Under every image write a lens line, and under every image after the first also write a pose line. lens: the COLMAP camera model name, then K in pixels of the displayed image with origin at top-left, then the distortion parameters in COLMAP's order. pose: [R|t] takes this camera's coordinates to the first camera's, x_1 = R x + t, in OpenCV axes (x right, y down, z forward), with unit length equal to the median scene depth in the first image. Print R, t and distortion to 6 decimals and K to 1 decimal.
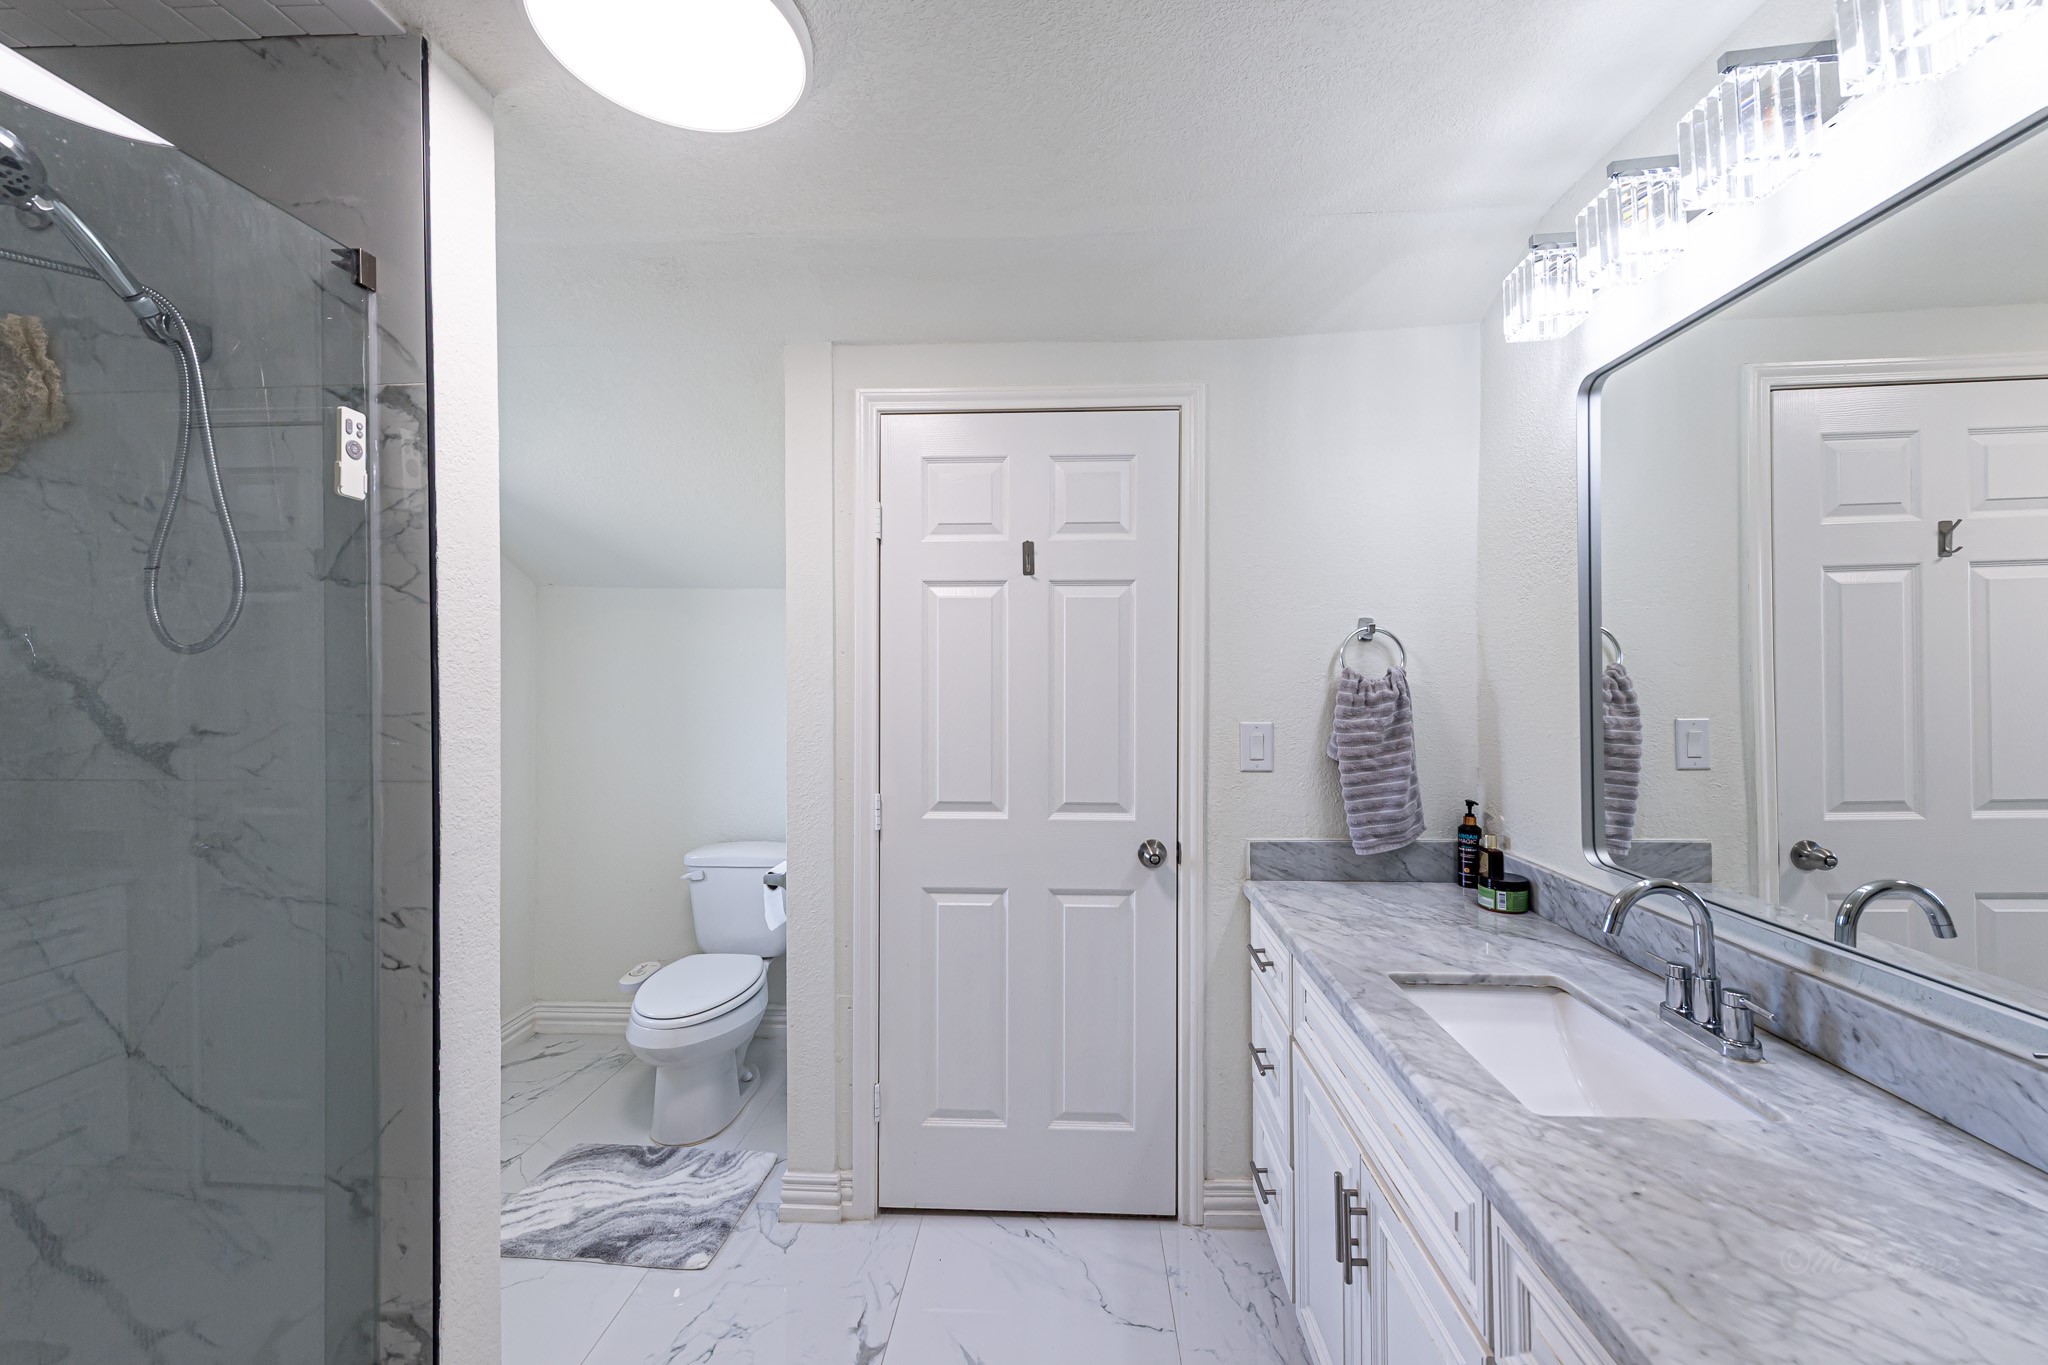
lens RADIAL K [[827.3, 0, 1021.8], [0, 827.3, 674.7], [0, 0, 1]] dist [0.012507, -0.002061]
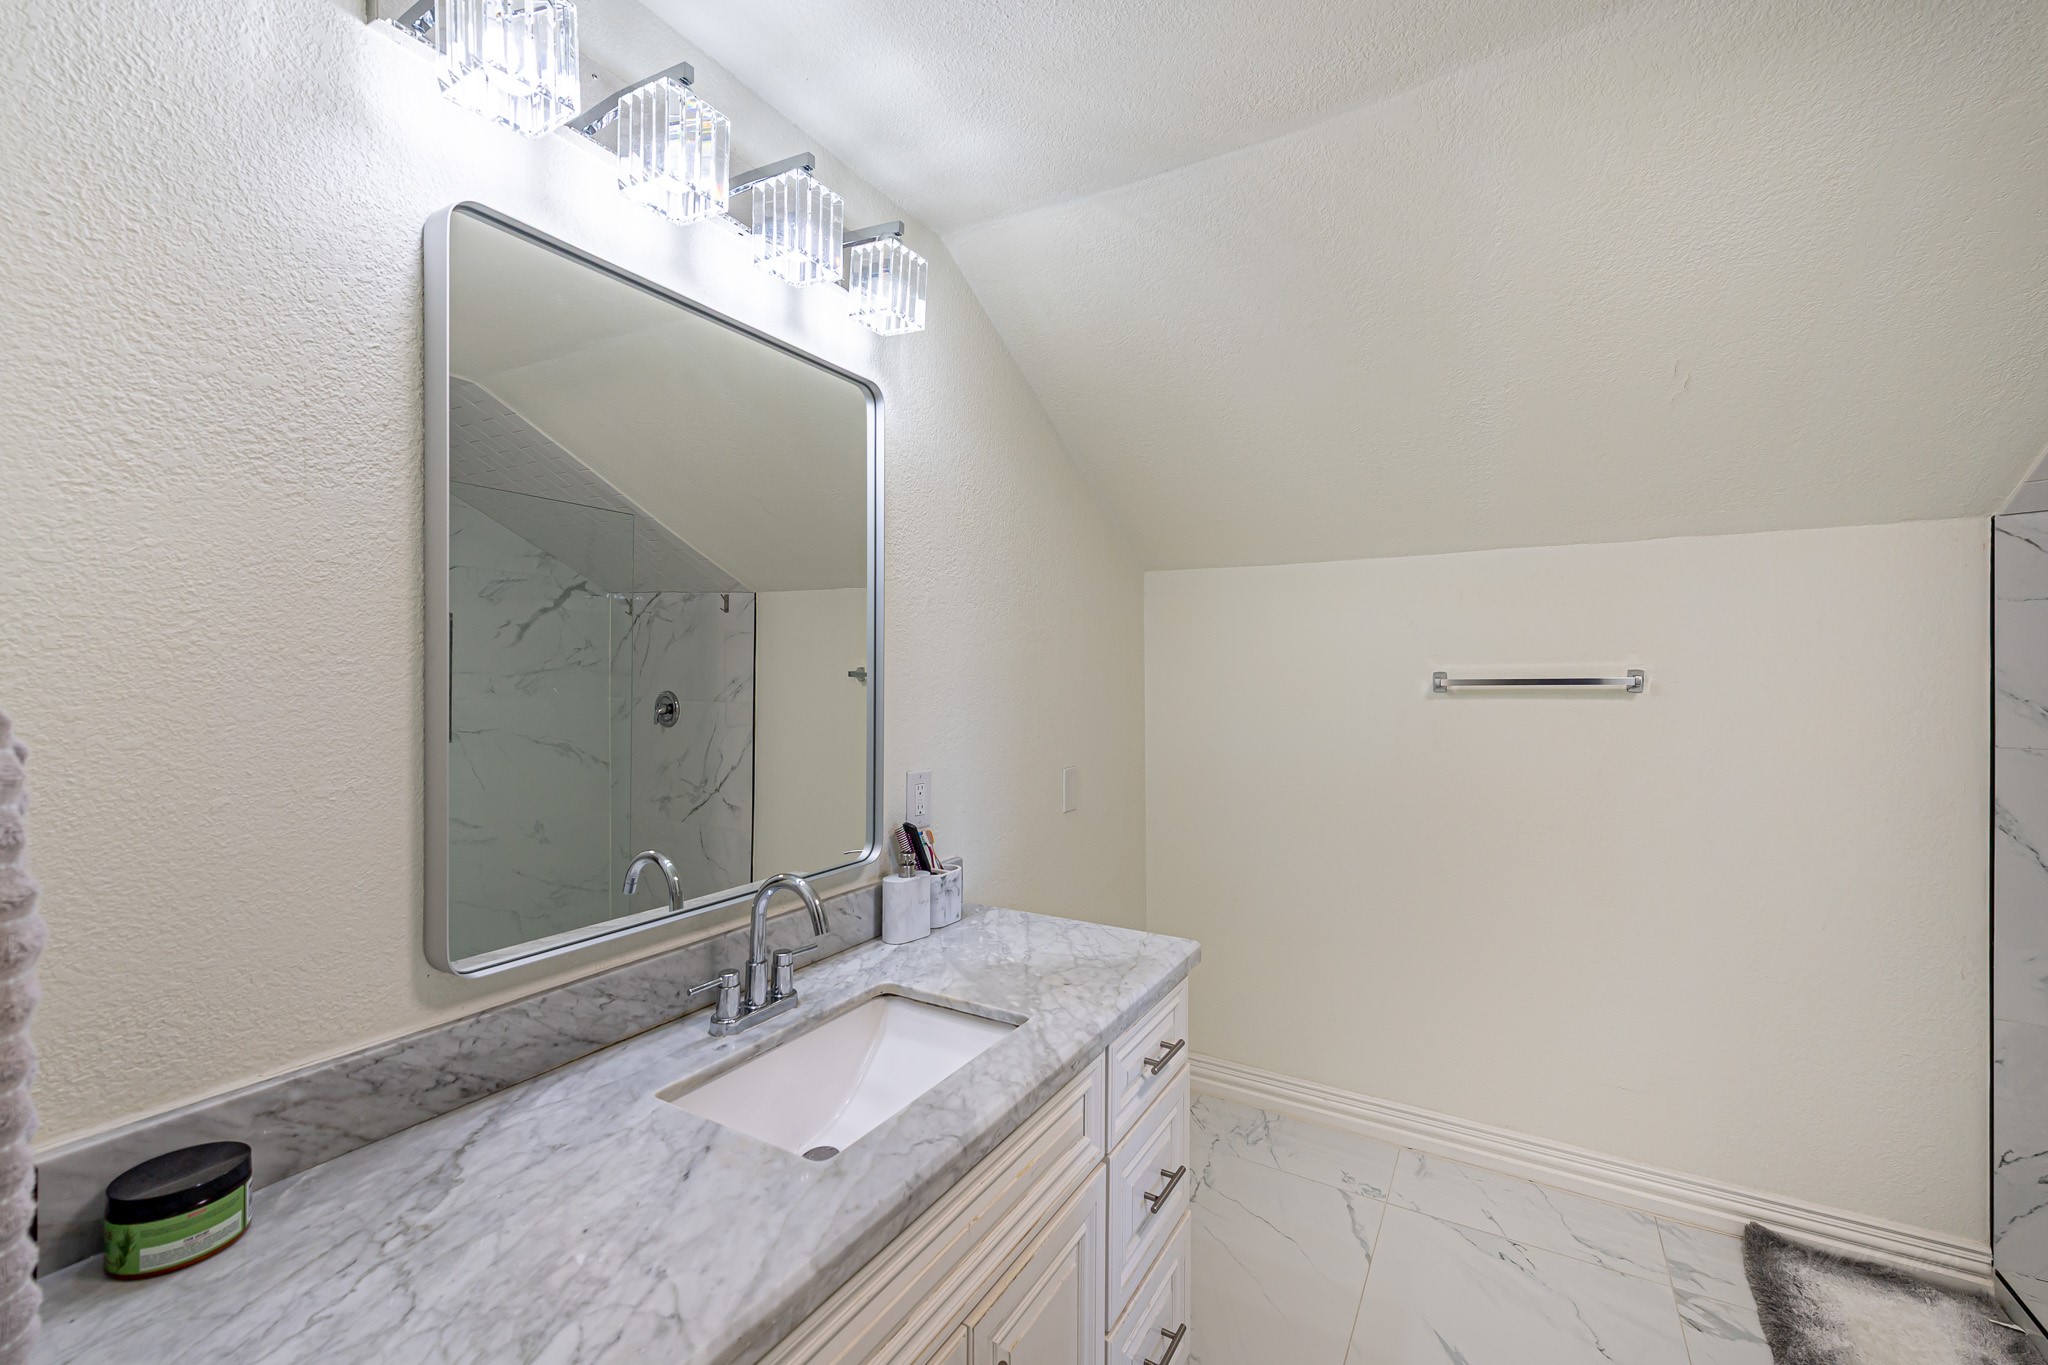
lens RADIAL K [[827.3, 0, 1038.4], [0, 827.3, 674.7], [0, 0, 1]] dist [0.012507, -0.002061]
pose [[-0.894190, 0.002732, 0.447679, 0.019006], [0.000489, 0.999987, -0.005125, 0.001720], [-0.447687, -0.004364, -0.894180, 1.405475]]
